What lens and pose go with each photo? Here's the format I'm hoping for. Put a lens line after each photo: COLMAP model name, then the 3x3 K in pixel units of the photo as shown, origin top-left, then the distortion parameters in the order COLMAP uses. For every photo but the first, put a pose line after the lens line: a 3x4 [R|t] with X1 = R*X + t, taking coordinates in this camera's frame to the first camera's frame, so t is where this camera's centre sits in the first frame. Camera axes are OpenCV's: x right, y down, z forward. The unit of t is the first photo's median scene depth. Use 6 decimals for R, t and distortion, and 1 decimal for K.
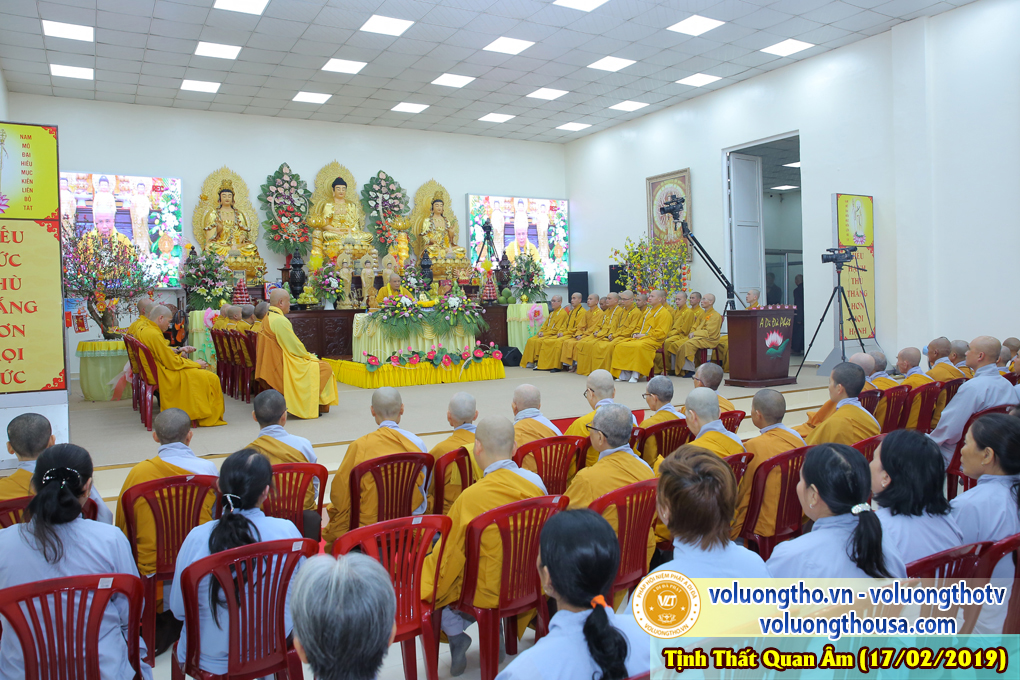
lens RADIAL K [[689.5, 0, 510.0], [0, 689.5, 340.0], [0, 0, 1]] dist [-0.115208, 0.089153]
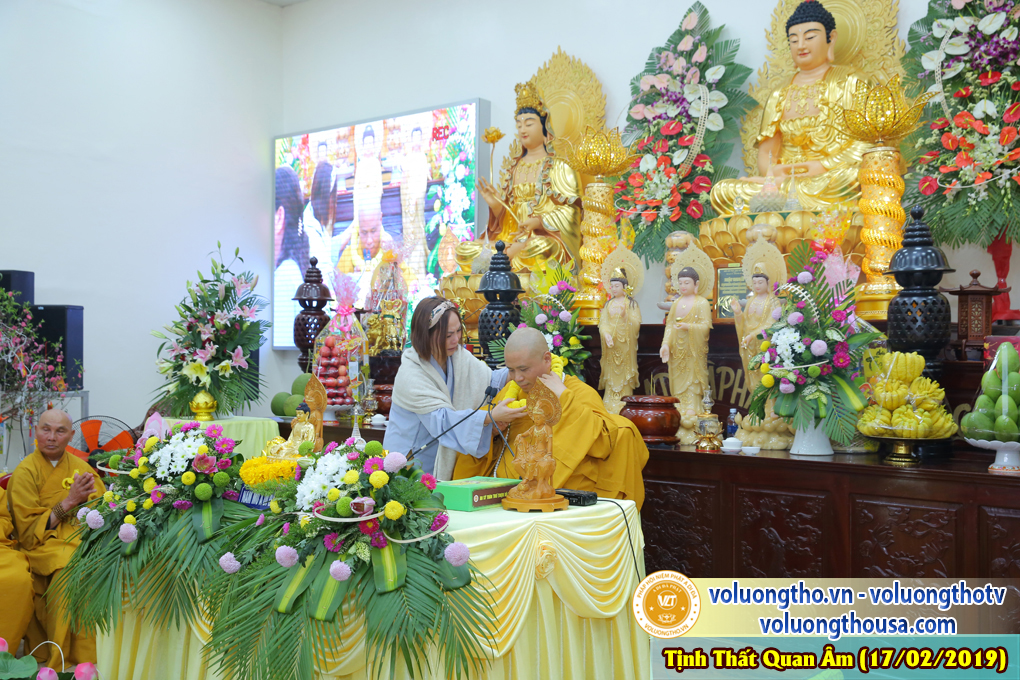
lens RADIAL K [[1077.1, 0, 510.0], [0, 1077.1, 340.0], [0, 0, 1]] dist [0.002491, 0.115886]
pose [[0.323156, 0.023925, -0.946043, 0.610977], [-0.077091, 0.997023, -0.001119, -0.089026], [0.943200, 0.073293, 0.324038, 0.875965]]
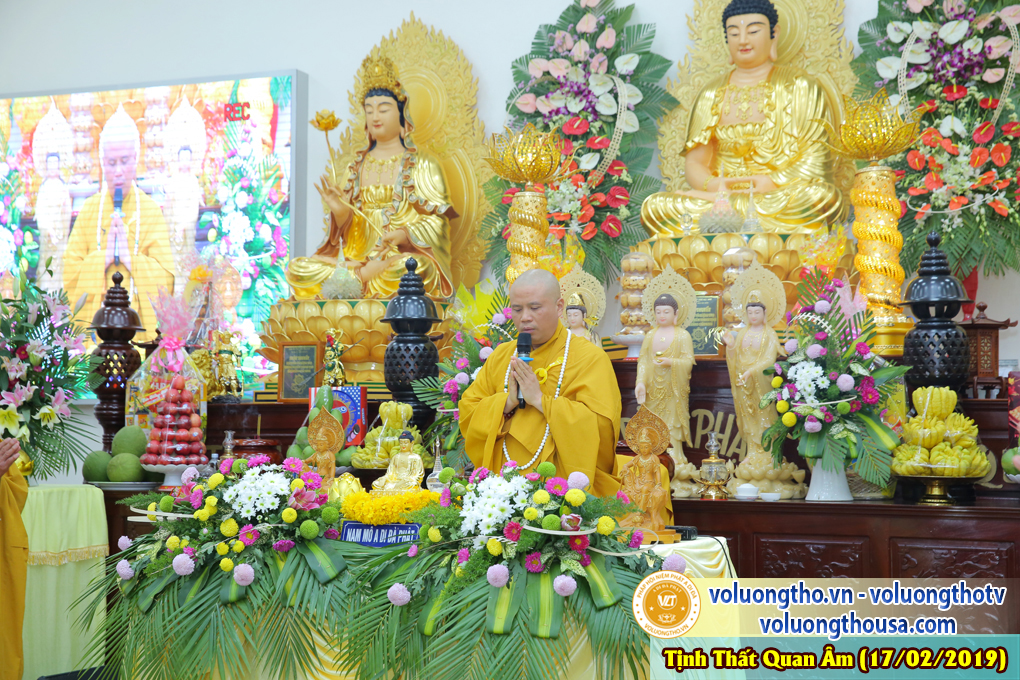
lens RADIAL K [[1618.0, 0, 510.0], [0, 1618.0, 340.0], [0, 0, 1]] dist [0.153356, 0.036251]
pose [[0.571403, -0.012509, -0.820574, 0.647636], [-0.073975, 0.995028, -0.066681, -0.071124], [0.817329, 0.098804, 0.567637, 0.750140]]
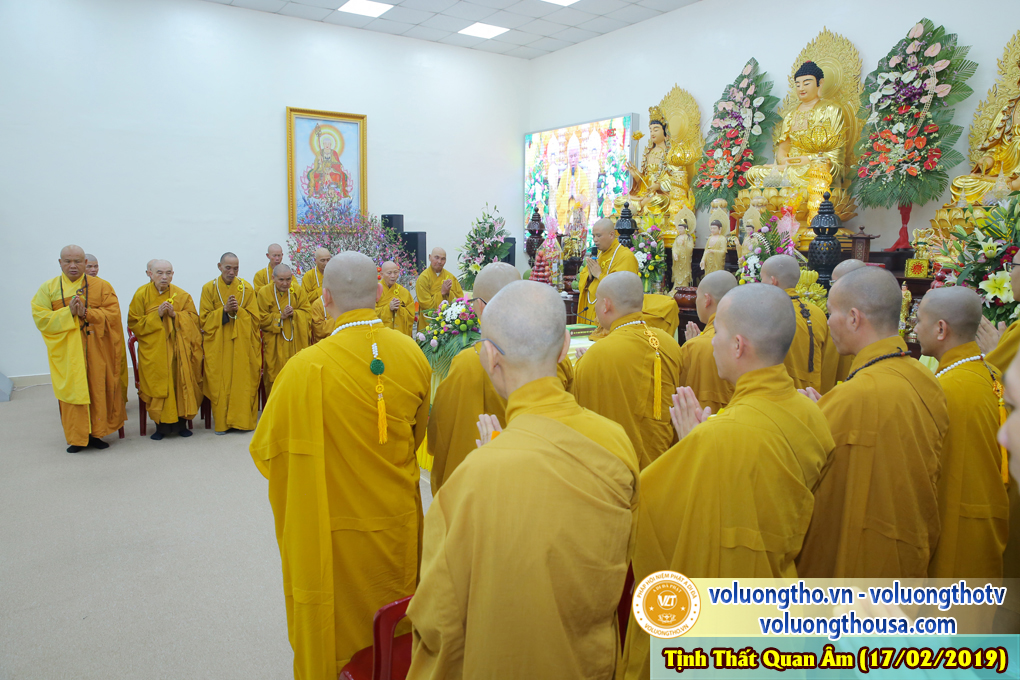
lens RADIAL K [[689.5, 0, 510.0], [0, 689.5, 340.0], [0, 0, 1]] dist [-0.115208, 0.089153]
pose [[0.057503, 0.176393, -0.982639, 0.715853], [-0.073483, 0.982345, 0.172040, -0.107156], [0.995637, 0.062314, 0.069450, 0.890117]]
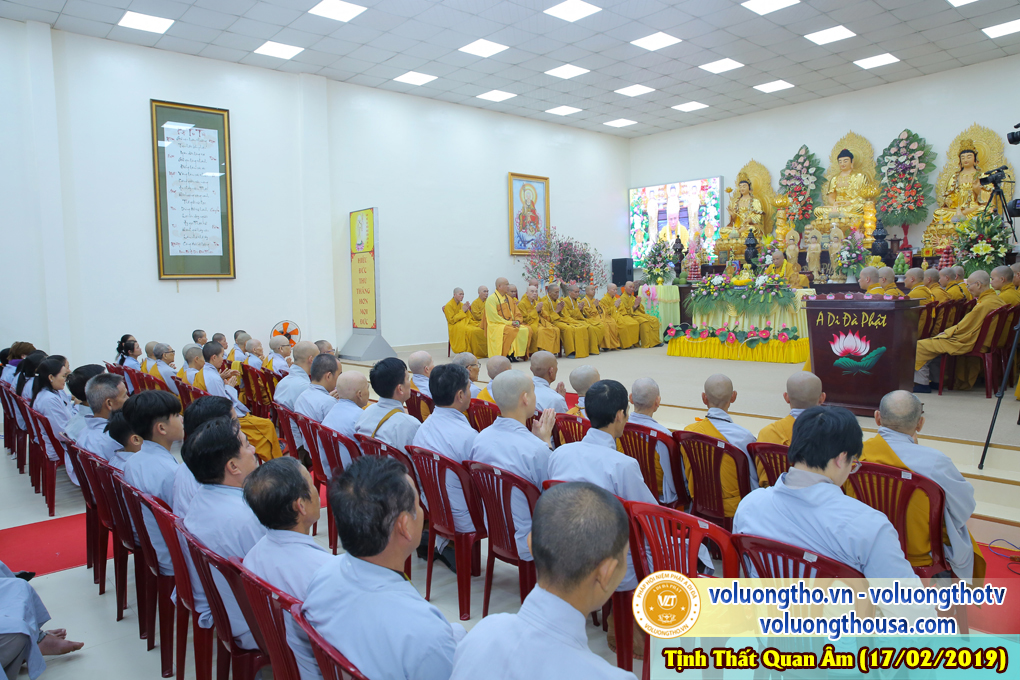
lens RADIAL K [[689.5, 0, 510.0], [0, 689.5, 340.0], [0, 0, 1]] dist [-0.115208, 0.089153]
pose [[0.182257, 0.102074, -0.977938, 1.004709], [-0.043916, 0.994449, 0.095613, -0.056589], [0.982270, 0.025521, 0.185728, 0.559025]]
